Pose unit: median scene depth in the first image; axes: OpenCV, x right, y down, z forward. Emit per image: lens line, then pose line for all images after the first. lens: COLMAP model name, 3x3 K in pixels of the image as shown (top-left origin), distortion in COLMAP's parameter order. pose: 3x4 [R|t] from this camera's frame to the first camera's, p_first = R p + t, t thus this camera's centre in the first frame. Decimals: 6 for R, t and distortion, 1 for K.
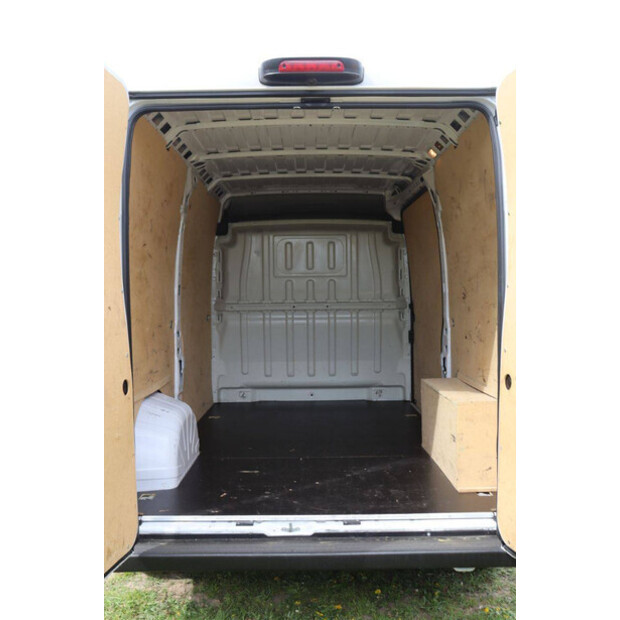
lens RADIAL K [[617.5, 0, 310.0], [0, 617.5, 310.0], [0, 0, 1]] dist [-0.088274, 0.008866]
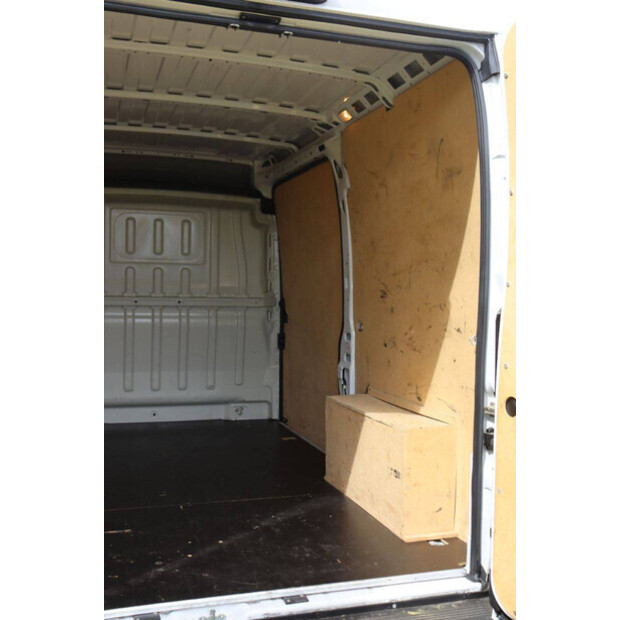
lens RADIAL K [[708.1, 0, 310.0], [0, 708.1, 310.0], [0, 0, 1]] dist [-0.028381, 0.023904]
pose [[0.952392, 0.017839, 0.304353, -0.105955], [-0.019920, 0.999795, 0.003734, -0.002883], [-0.304224, -0.009619, 0.952552, 0.110172]]
